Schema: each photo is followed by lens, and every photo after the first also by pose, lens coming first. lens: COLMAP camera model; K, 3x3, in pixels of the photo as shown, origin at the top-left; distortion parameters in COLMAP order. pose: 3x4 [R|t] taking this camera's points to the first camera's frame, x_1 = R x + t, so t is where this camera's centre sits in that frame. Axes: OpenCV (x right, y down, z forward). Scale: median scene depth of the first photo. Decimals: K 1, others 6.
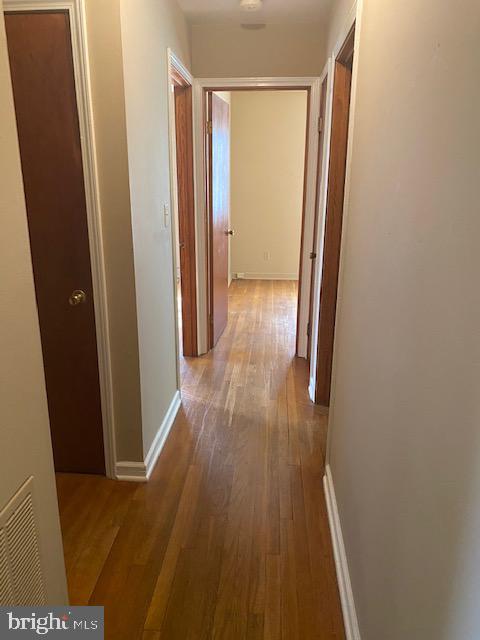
lens RADIAL K [[489.2, 0, 240.0], [0, 489.2, 320.0], [0, 0, 1]] dist [0.006140, -0.014239]
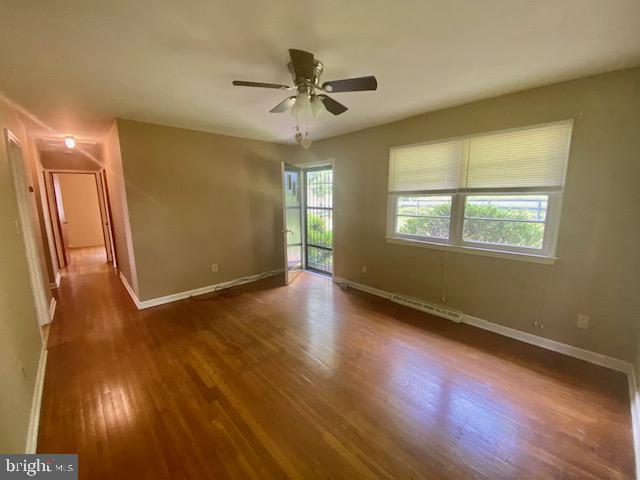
lens RADIAL K [[262.5, 0, 321.4], [0, 262.5, 240.1], [0, 0, 1]] dist [0.027563, -0.021378]
pose [[0.686430, -0.134891, 0.714576, -0.121373], [0.227681, 0.973106, -0.035018, 0.297944], [-0.690635, 0.186733, 0.698681, -1.002073]]
